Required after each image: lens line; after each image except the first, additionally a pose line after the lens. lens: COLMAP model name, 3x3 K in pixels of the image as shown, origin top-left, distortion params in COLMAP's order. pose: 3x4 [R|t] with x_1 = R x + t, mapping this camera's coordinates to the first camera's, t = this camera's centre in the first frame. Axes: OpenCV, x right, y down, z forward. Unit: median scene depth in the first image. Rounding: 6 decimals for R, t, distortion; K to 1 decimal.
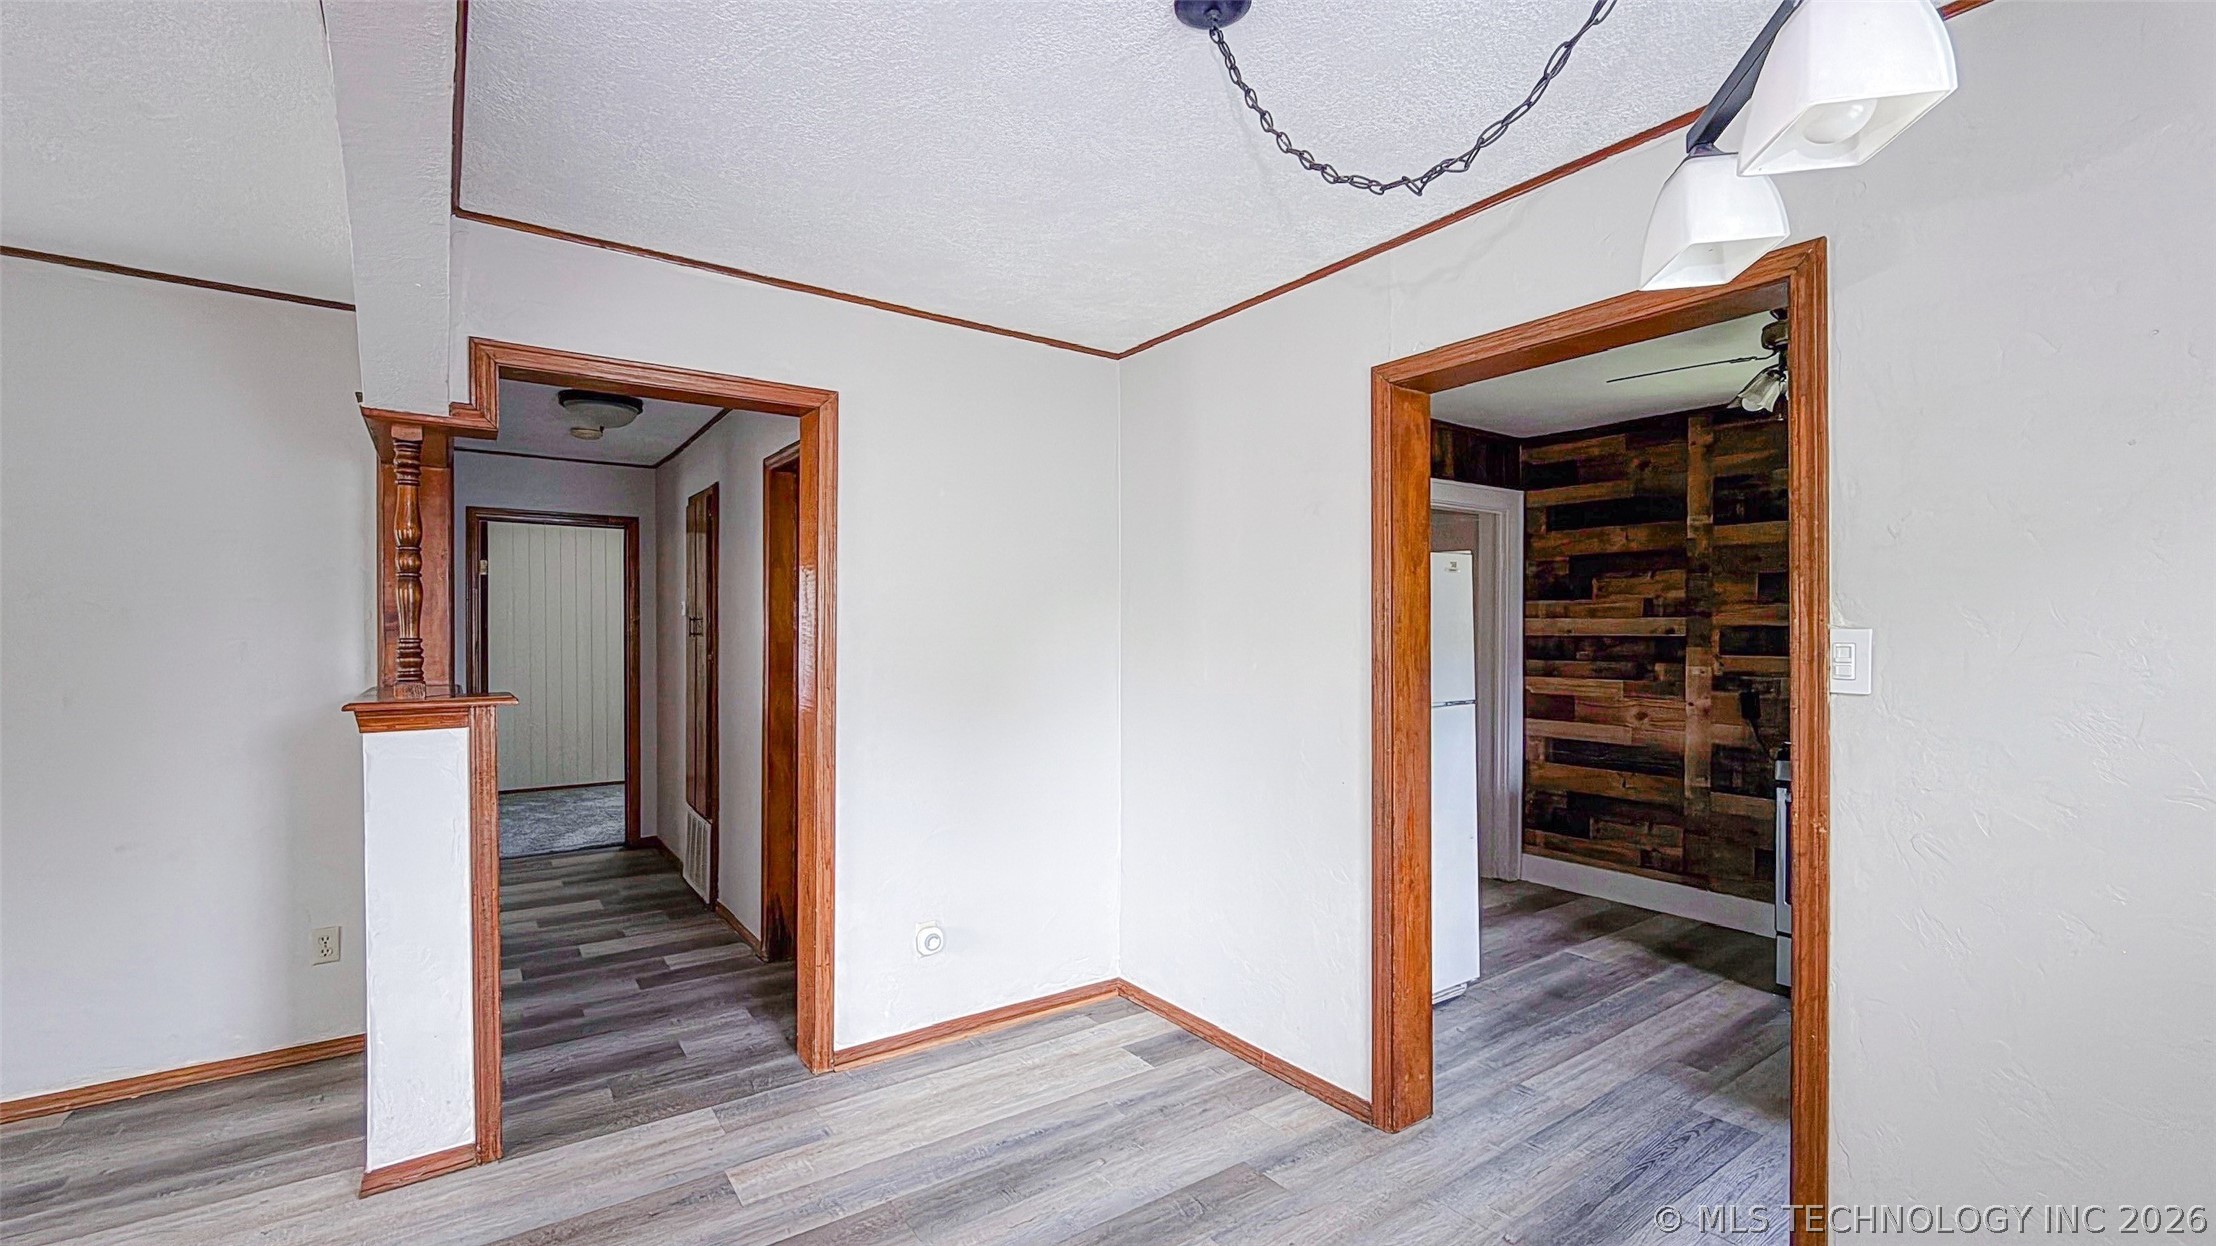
lens RADIAL K [[878.3, 0, 1112.6], [0, 878.3, 637.7], [0, 0, 1]] dist [0.000508, -0.000021]
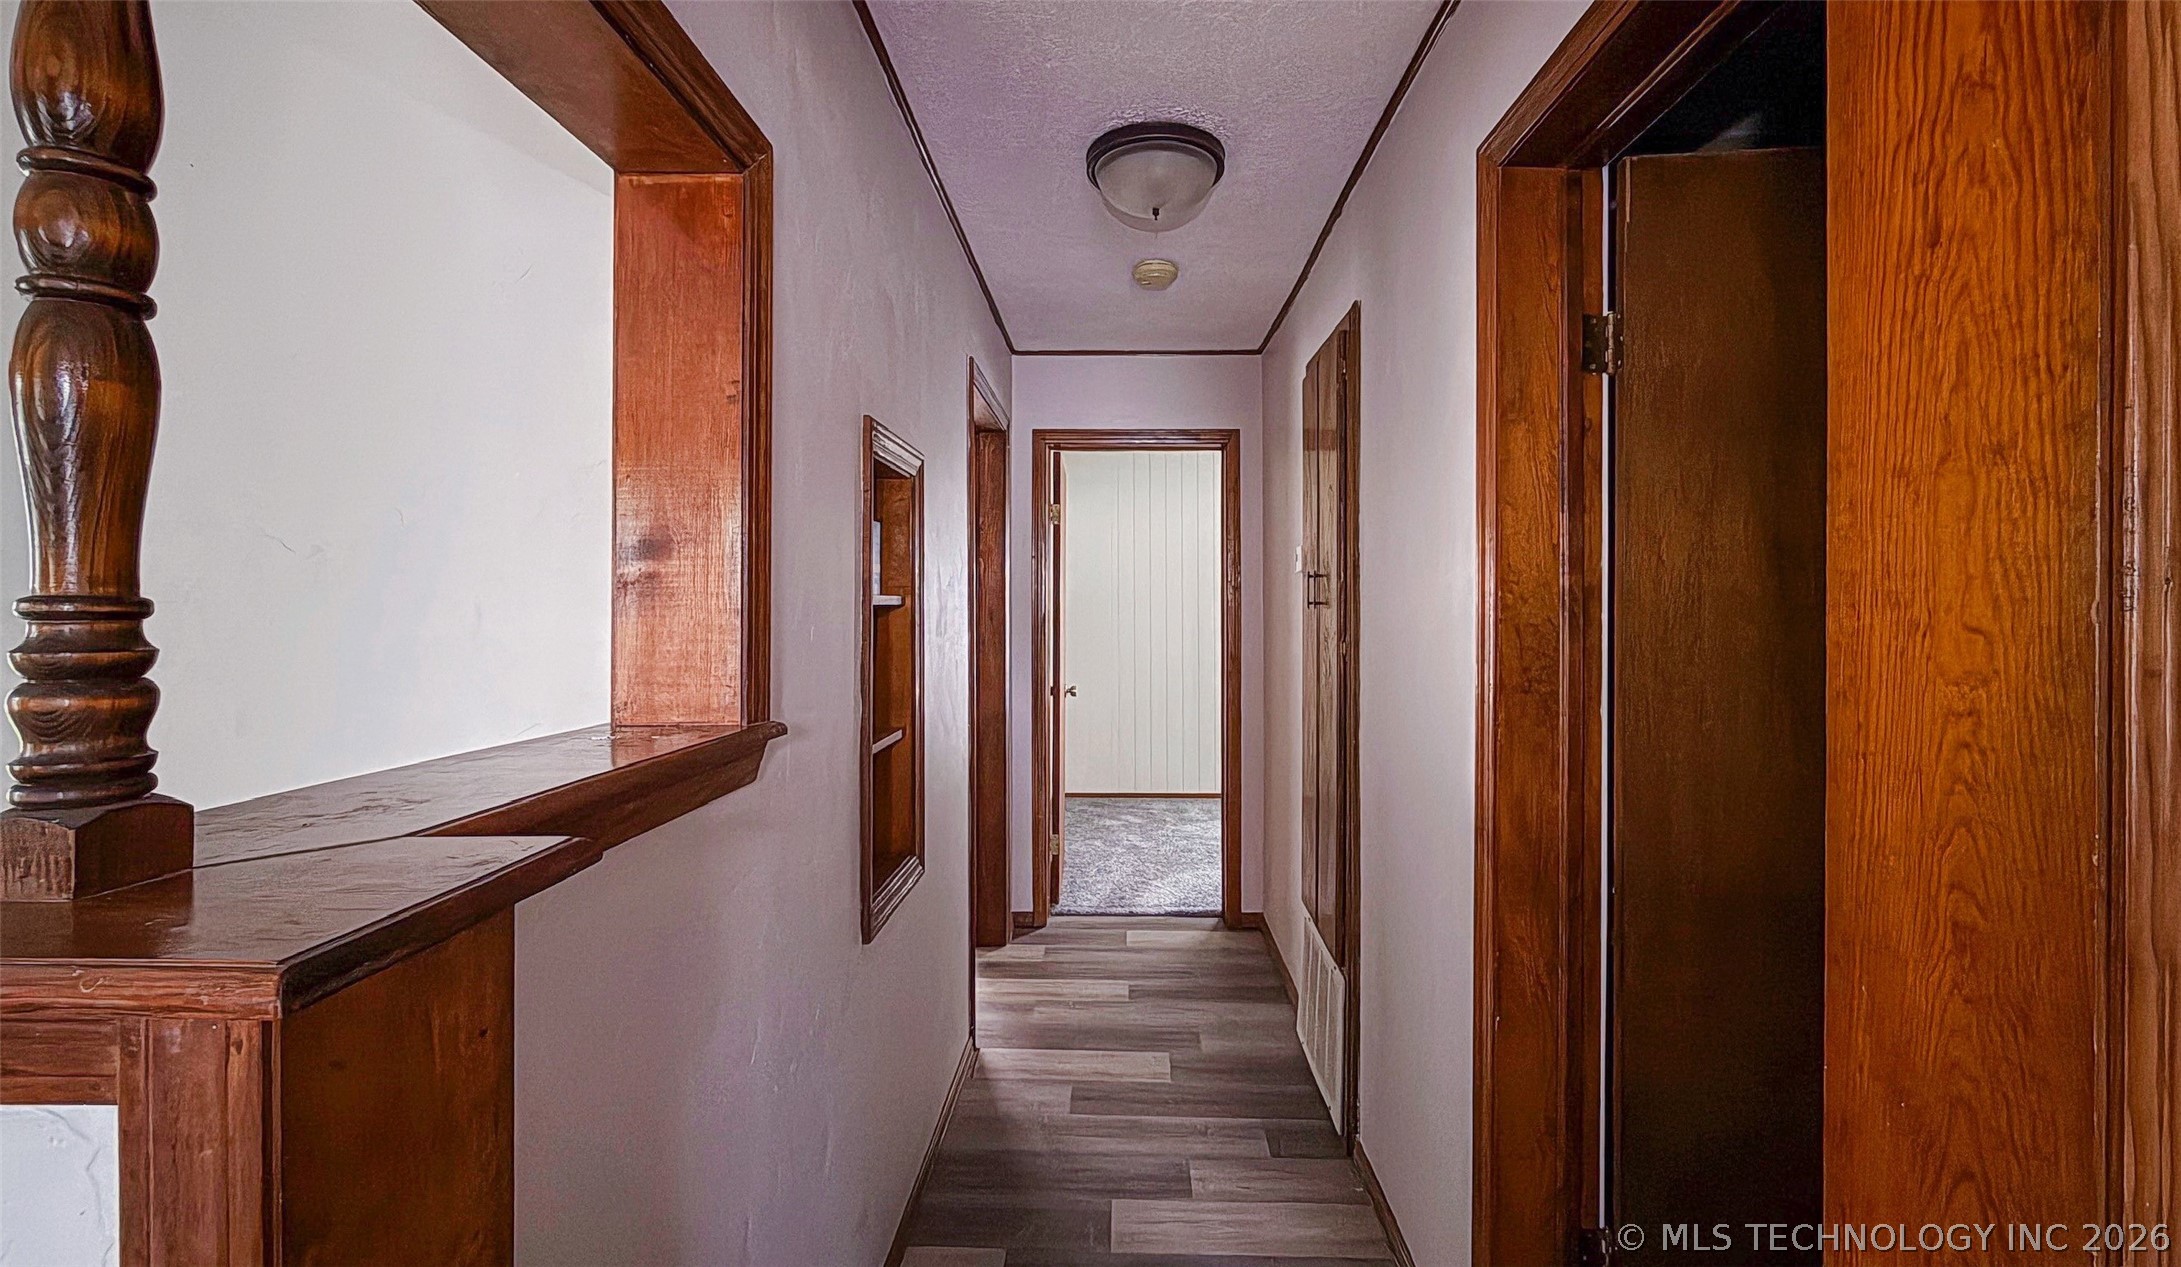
lens RADIAL K [[876.7, 0, 1142.1], [0, 876.7, 606.4], [0, 0, 1]] dist [-0.001530, -0.000330]
pose [[0.801606, -0.001461, -0.597850, -0.248343], [-0.002890, 0.999976, -0.006318, 0.001646], [0.597845, 0.006793, 0.801583, 0.521942]]
